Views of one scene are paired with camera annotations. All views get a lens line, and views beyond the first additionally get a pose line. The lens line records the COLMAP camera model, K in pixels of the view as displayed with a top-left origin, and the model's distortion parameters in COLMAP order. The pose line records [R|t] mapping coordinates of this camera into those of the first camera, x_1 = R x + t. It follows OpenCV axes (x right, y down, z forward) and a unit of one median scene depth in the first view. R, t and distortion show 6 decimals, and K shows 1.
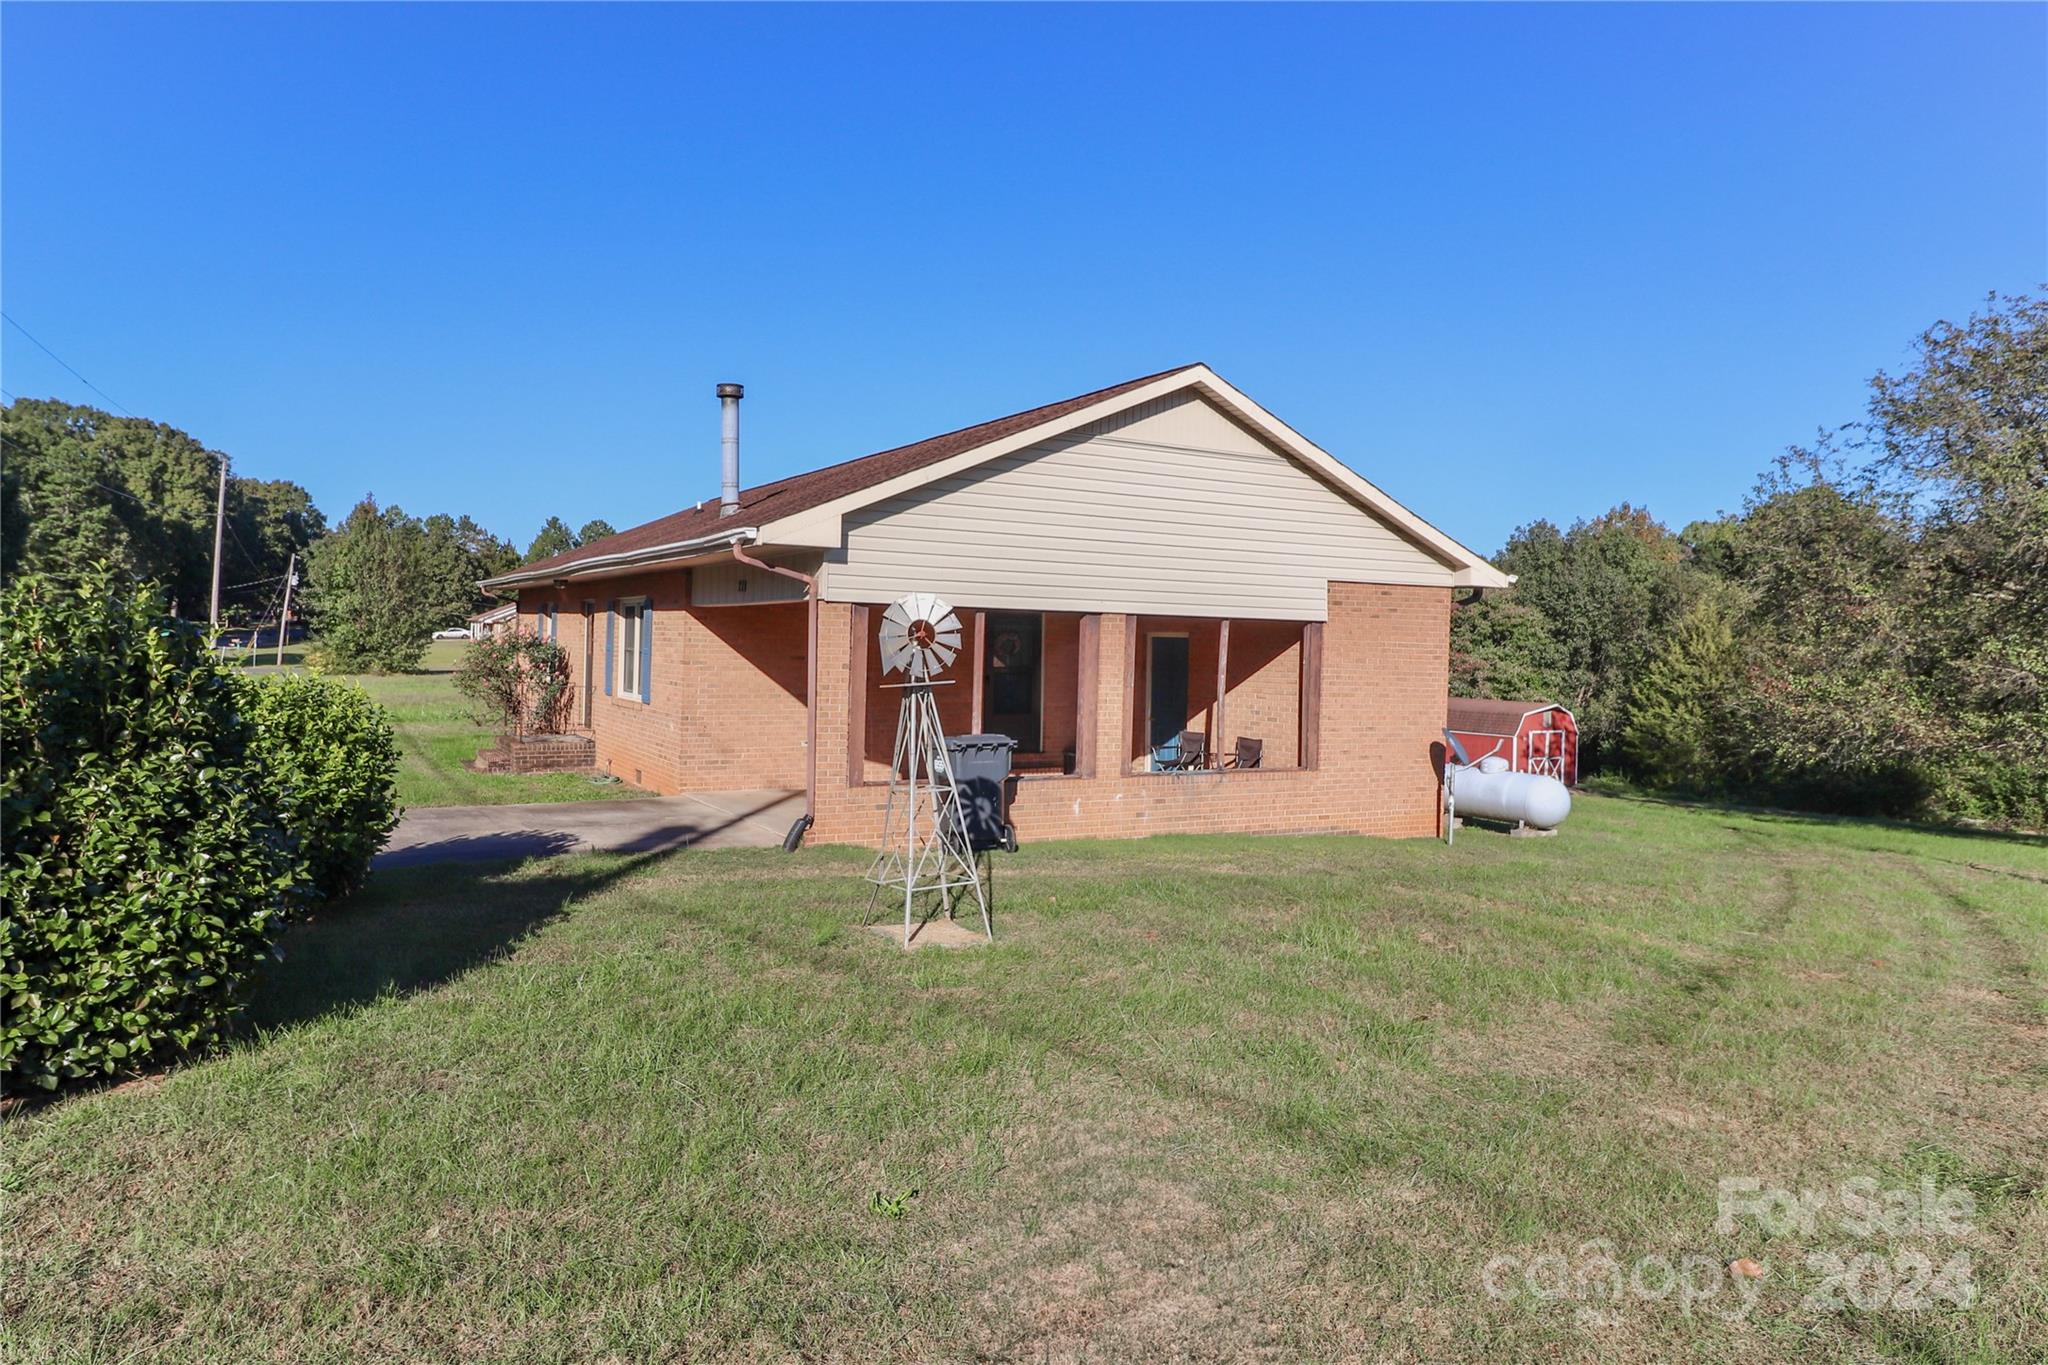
lens RADIAL K [[1277.7, 0, 951.8], [0, 1277.7, 651.8], [0, 0, 1]] dist [0.004309, -0.005513]
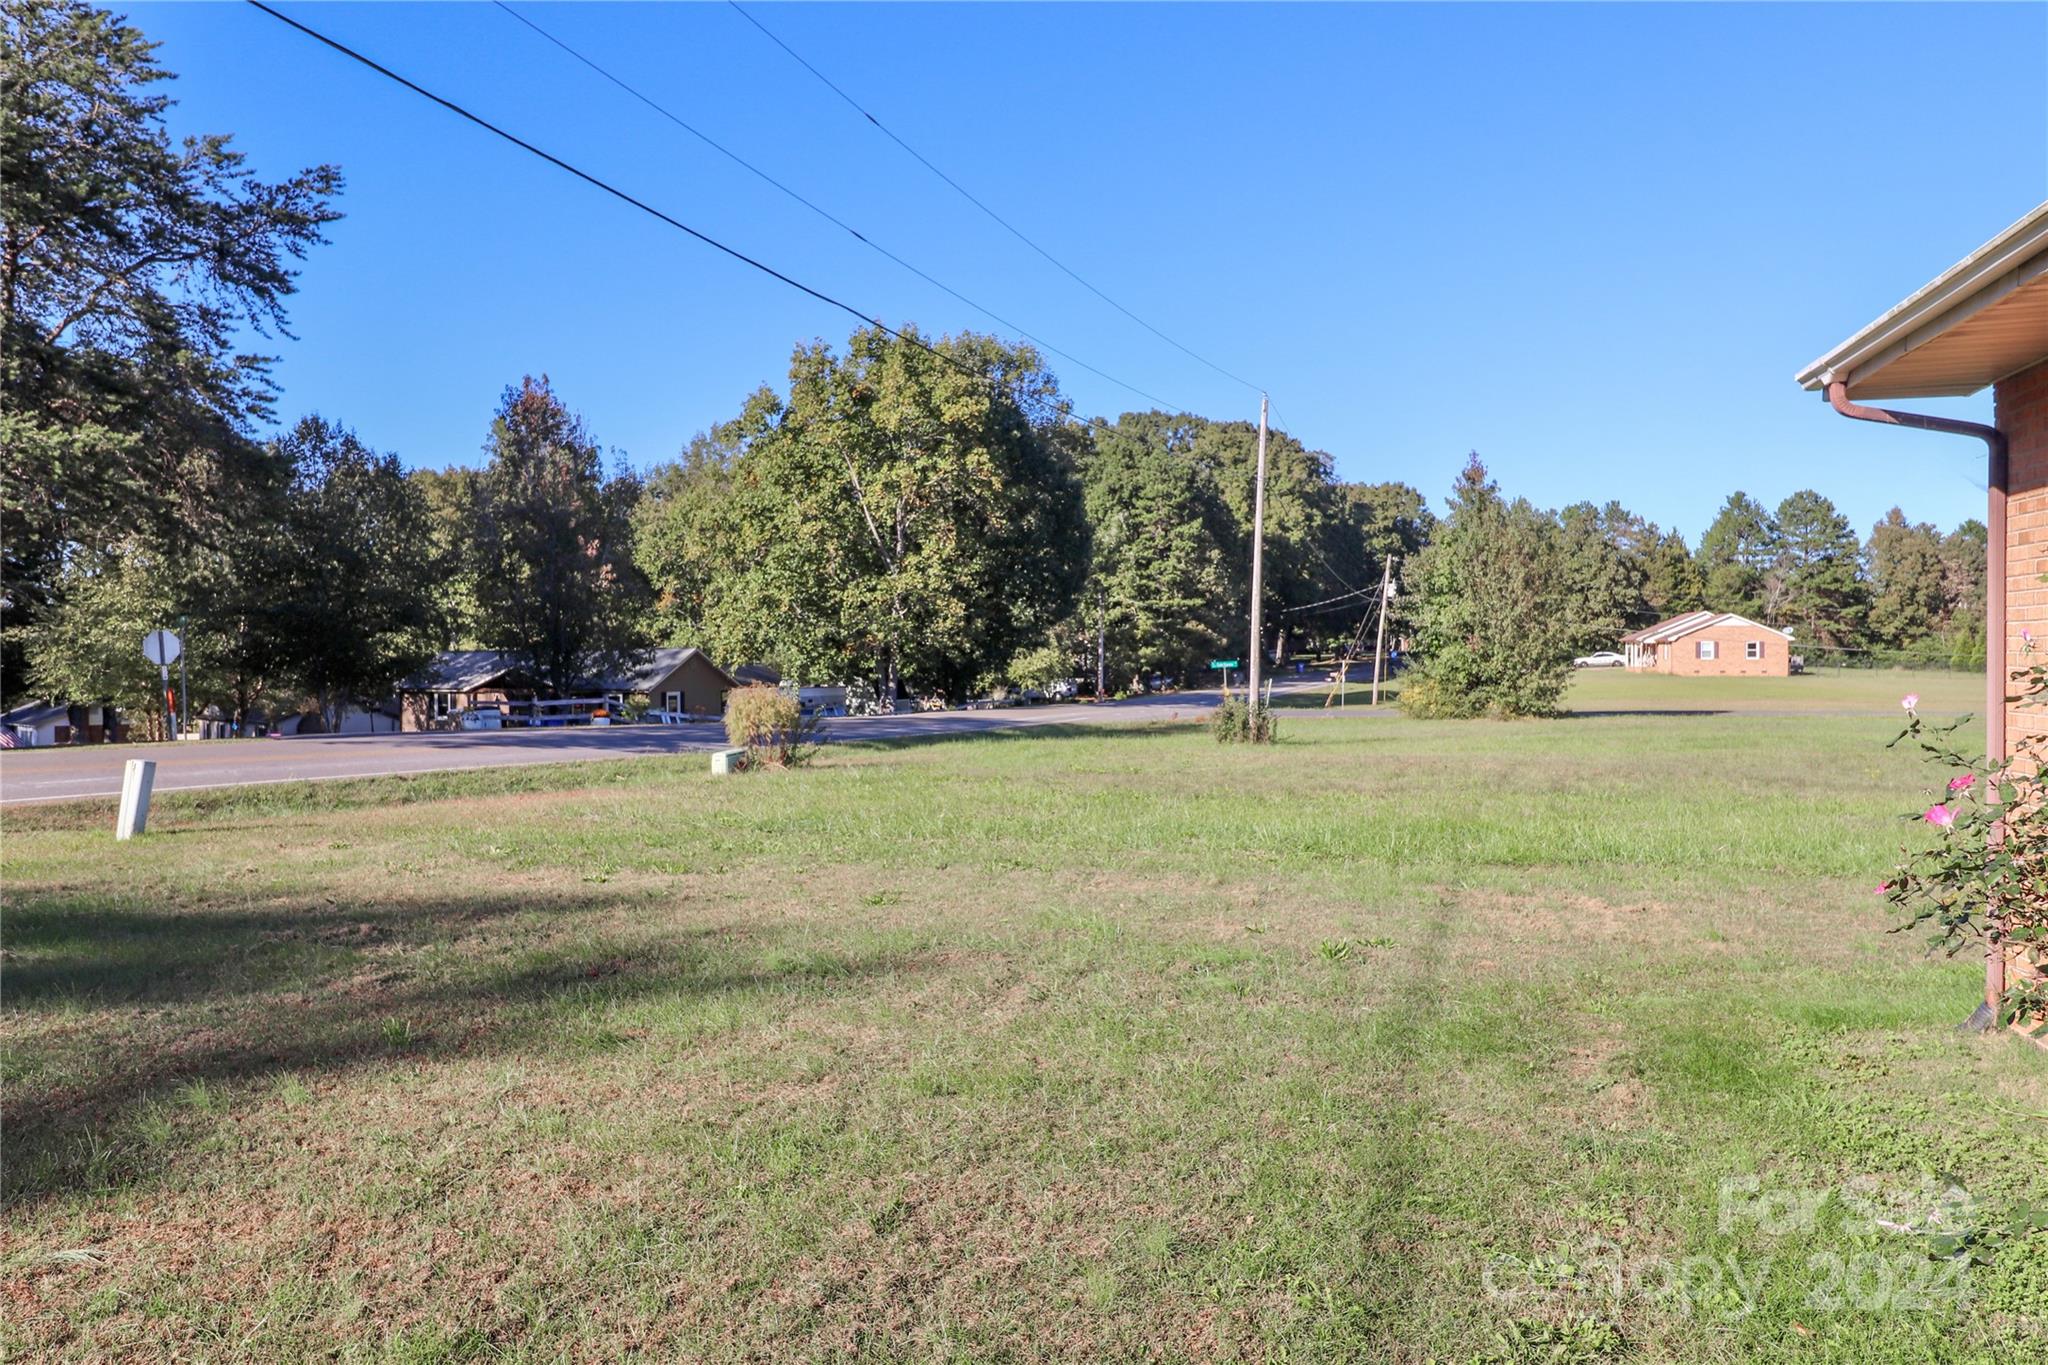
lens RADIAL K [[1532.0, 0, 1039.5], [0, 1532.0, 669.0], [0, 0, 1]] dist [0.004564, 0.002979]
pose [[0.751918, -0.022340, -0.658878, -0.061712], [0.015343, 0.999748, -0.016388, 0.000779], [0.659078, 0.002213, 0.752071, 0.146660]]
